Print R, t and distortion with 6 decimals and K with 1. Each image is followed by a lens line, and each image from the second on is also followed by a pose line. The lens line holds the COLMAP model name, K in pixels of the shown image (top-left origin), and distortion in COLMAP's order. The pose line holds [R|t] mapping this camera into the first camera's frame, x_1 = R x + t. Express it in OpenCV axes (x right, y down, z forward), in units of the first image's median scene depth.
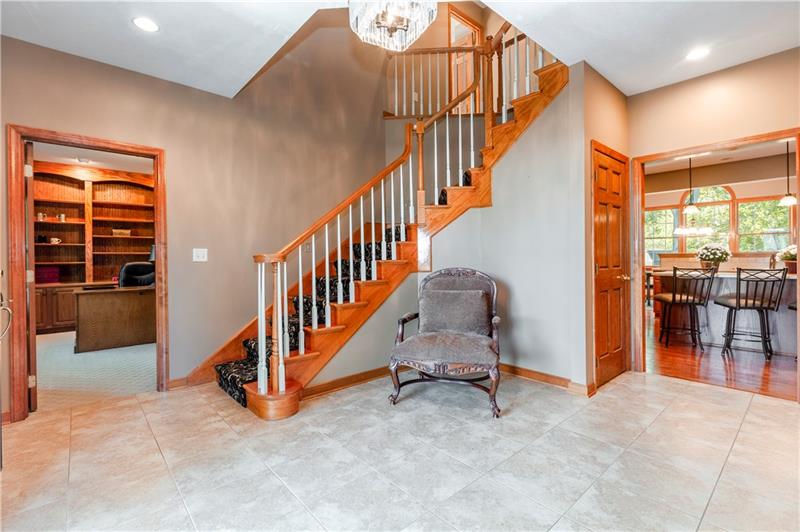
lens RADIAL K [[367.5, 0, 402.4], [0, 367.5, 260.4], [0, 0, 1]] dist [-0.001537, -0.000755]
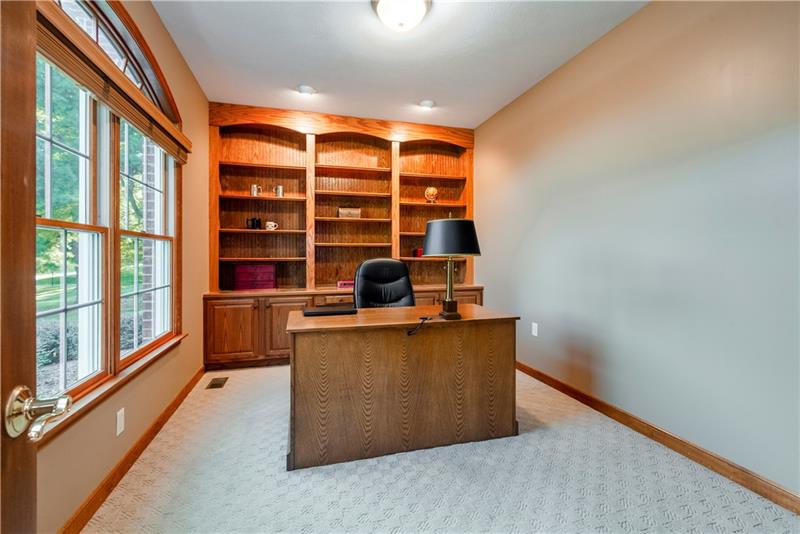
lens RADIAL K [[367.5, 0, 402.4], [0, 367.5, 261.4], [0, 0, 1]] dist [-0.001537, -0.000755]
pose [[0.901387, 0.016886, -0.432684, -0.421461], [-0.011977, 0.999829, 0.014069, 0.000117], [0.432848, -0.007500, 0.901436, 0.478940]]
